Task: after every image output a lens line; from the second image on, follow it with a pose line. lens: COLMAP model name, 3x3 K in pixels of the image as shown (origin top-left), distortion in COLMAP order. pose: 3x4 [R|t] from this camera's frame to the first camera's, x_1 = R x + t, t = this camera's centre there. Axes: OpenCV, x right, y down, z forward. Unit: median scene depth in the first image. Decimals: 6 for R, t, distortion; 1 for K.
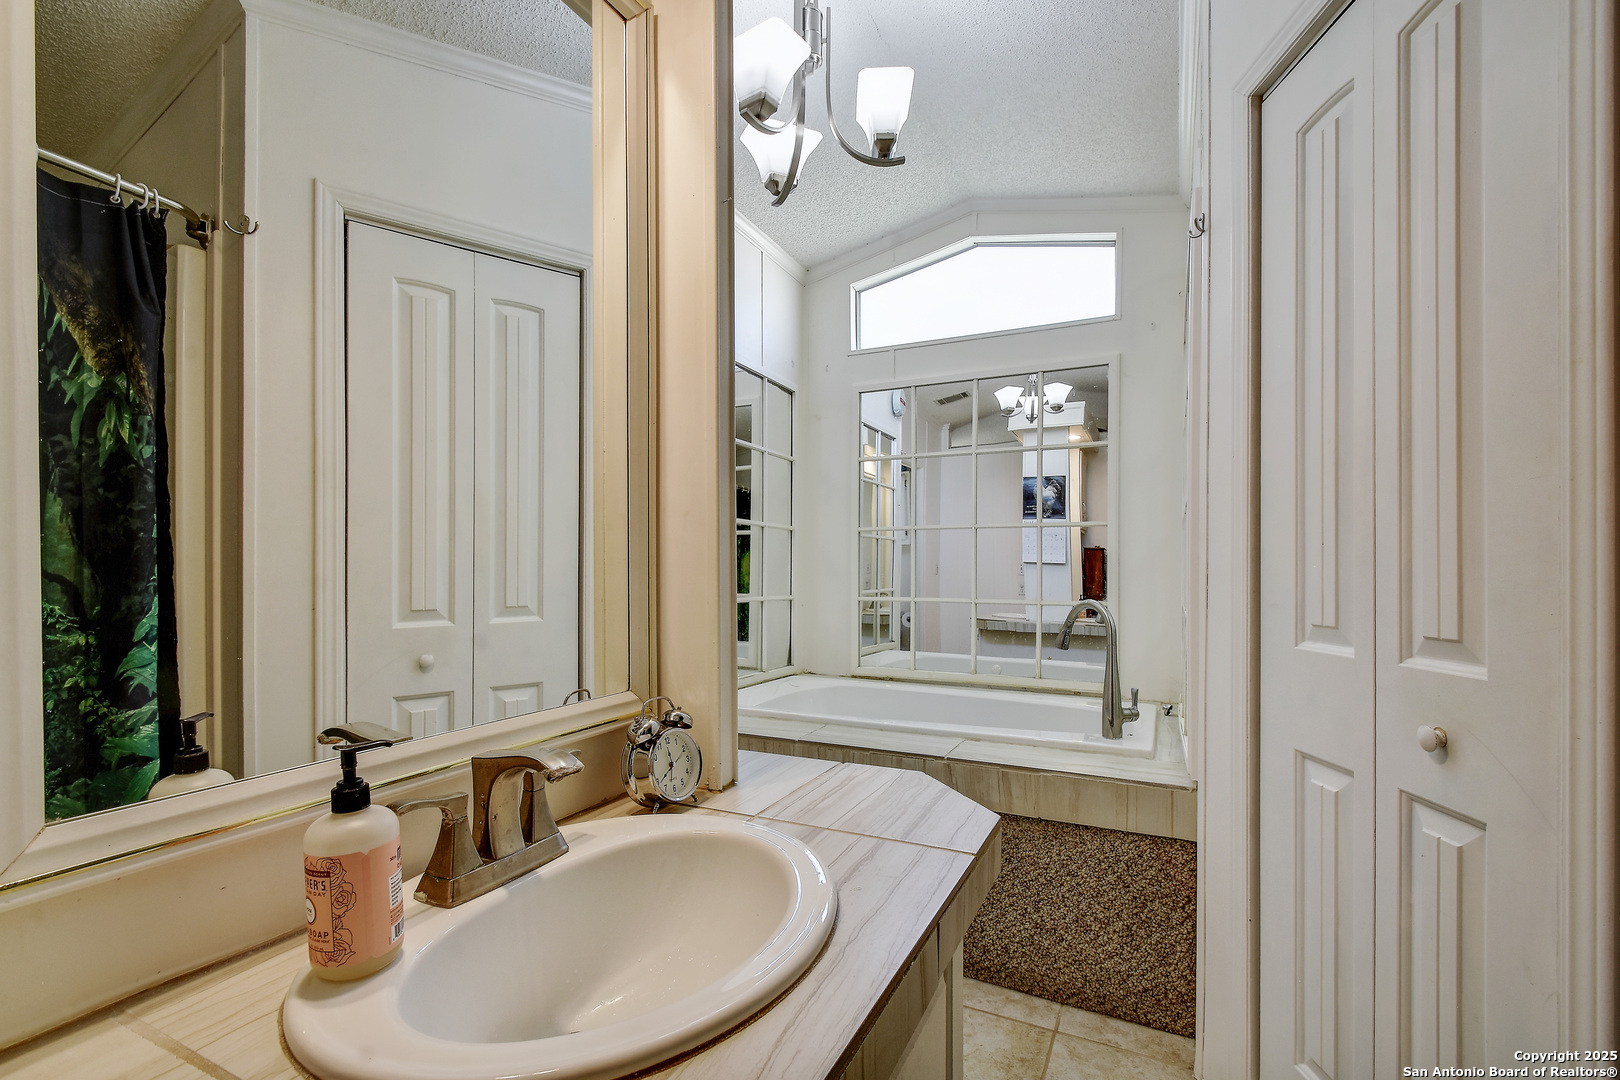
lens RADIAL K [[724.5, 0, 801.5], [0, 724.5, 548.1], [0, 0, 1]] dist [-0.000684, -0.000330]
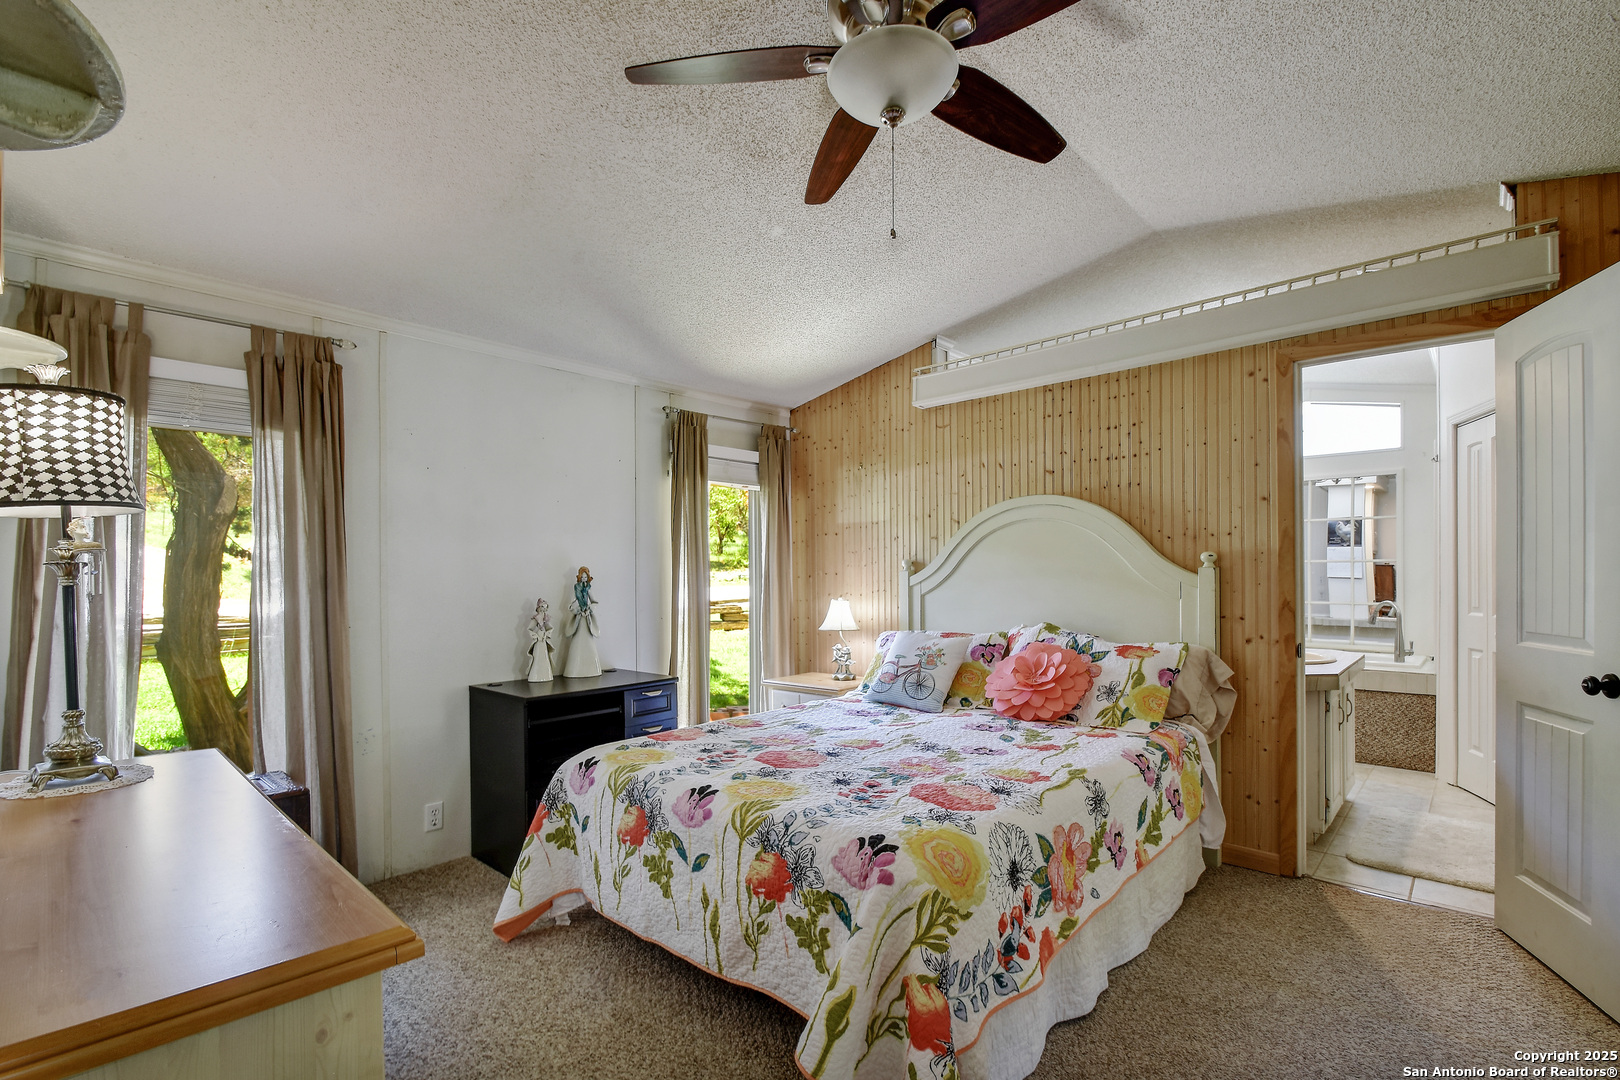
lens RADIAL K [[708.6, 0, 801.8], [0, 708.6, 567.6], [0, 0, 1]] dist [0.005960, -0.000352]
pose [[0.957669, -0.003327, -0.287852, -0.309724], [0.017055, 0.998832, 0.045197, -0.085322], [0.287366, -0.048193, 0.956608, -0.706793]]
